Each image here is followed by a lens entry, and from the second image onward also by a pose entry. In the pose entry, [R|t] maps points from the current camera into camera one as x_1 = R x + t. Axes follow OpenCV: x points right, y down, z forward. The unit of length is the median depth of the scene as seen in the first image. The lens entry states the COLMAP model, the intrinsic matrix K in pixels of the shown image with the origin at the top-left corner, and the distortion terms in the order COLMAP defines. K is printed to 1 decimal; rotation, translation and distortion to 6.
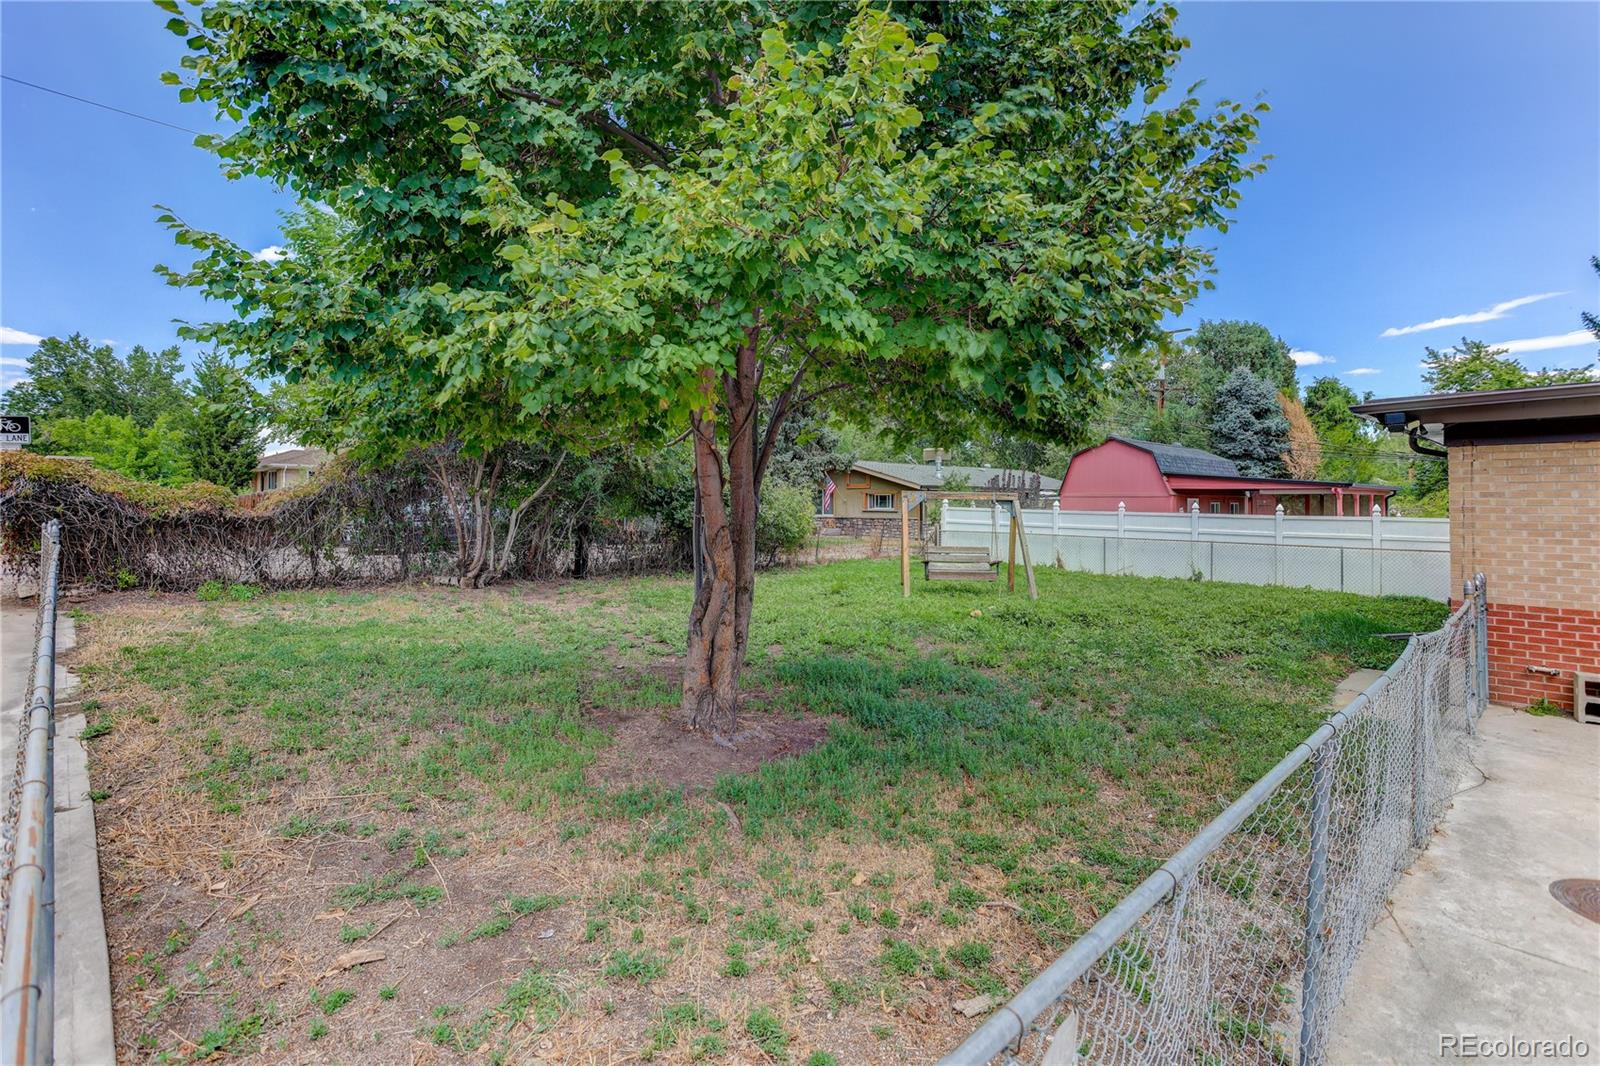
lens RADIAL K [[773.5, 0, 796.7], [0, 773.5, 502.2], [0, 0, 1]] dist [-0.062324, 0.030884]
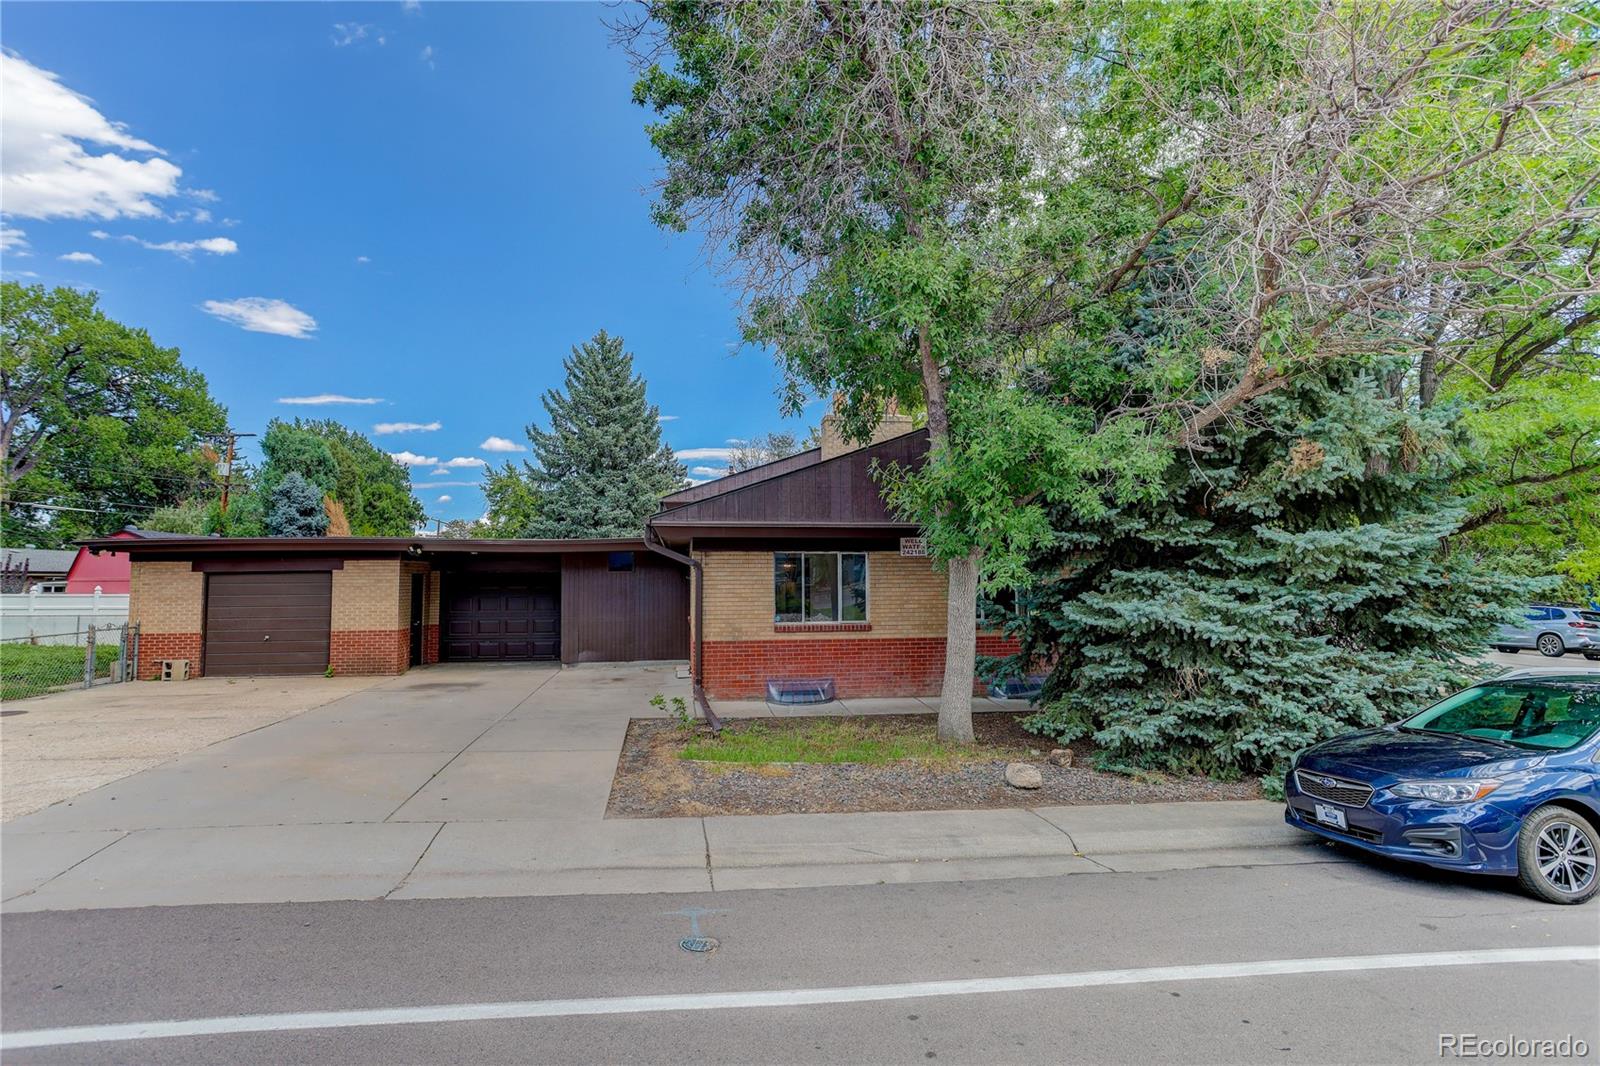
lens RADIAL K [[823.5, 0, 800.0], [0, 823.5, 533.0], [0, 0, 1]] dist [-0.004638, -0.000619]
pose [[0.612964, 0.036192, 0.789281, 0.080403], [0.009044, 0.998563, -0.052813, -0.006360], [-0.790059, 0.039511, 0.611756, -0.807031]]
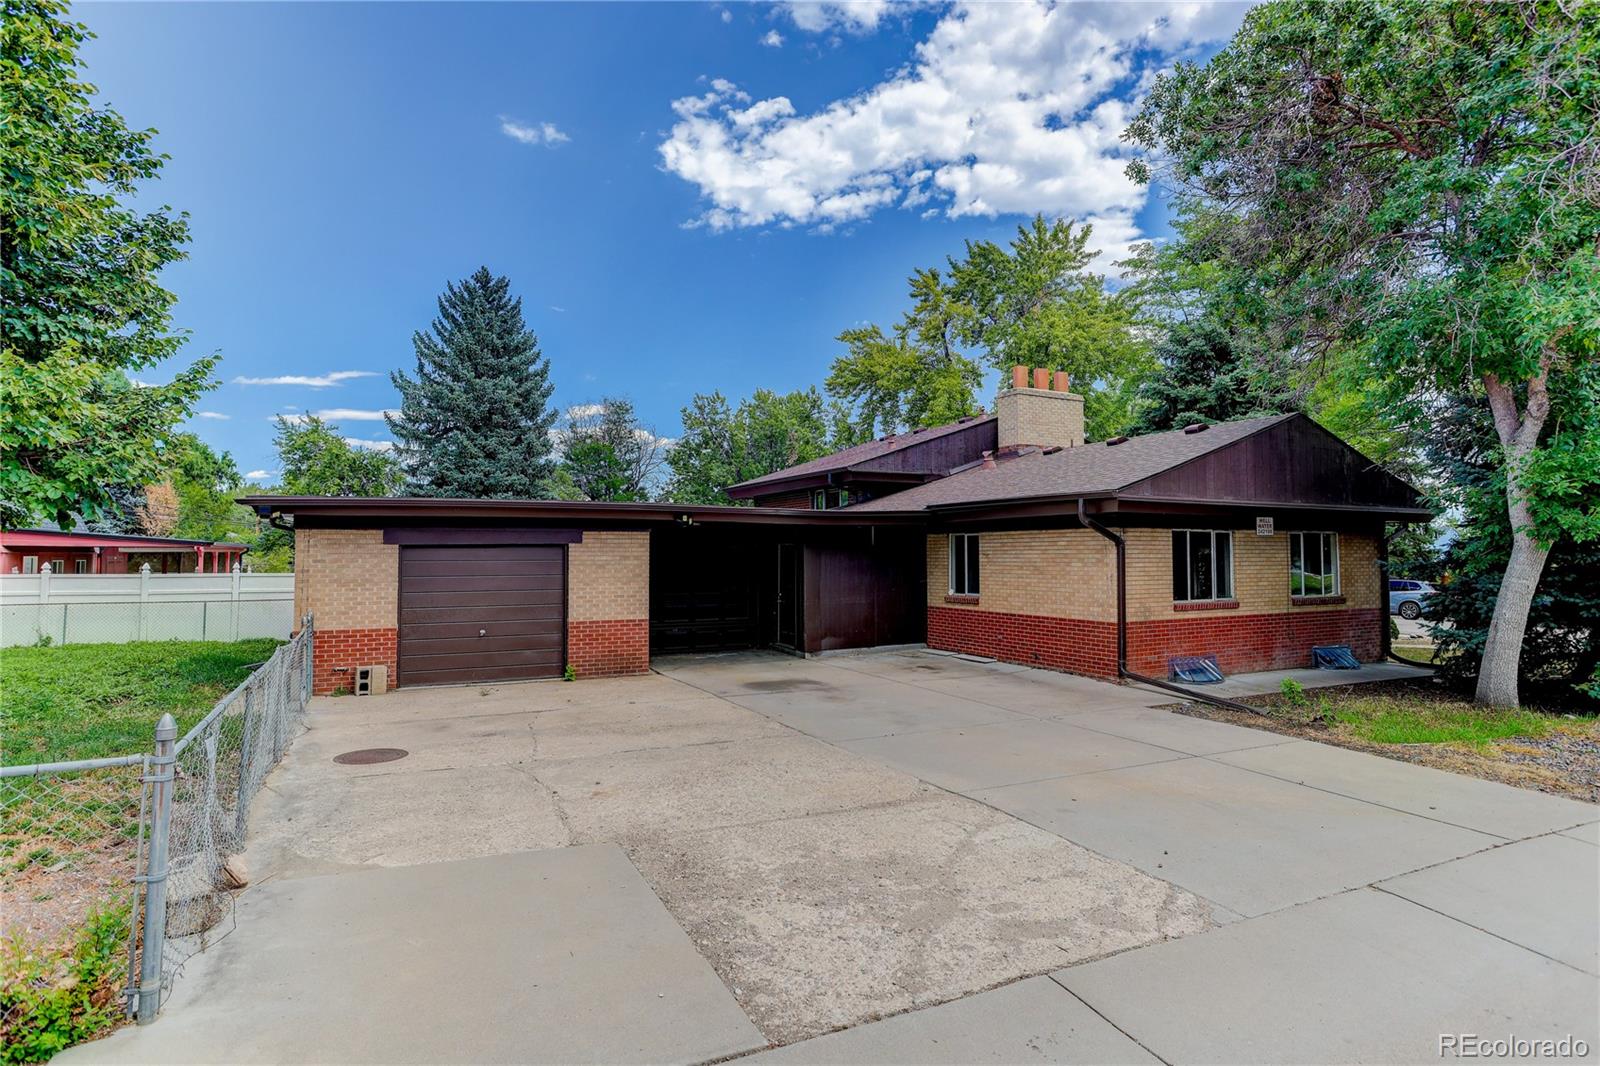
lens RADIAL K [[845.1, 0, 795.4], [0, 845.1, 479.6], [0, 0, 1]] dist [-0.023408, 0.000278]
pose [[0.306861, 0.079888, 0.948396, -0.180326], [0.003907, 0.996357, -0.085192, -0.010808], [-0.951746, 0.029848, 0.305431, -0.198548]]
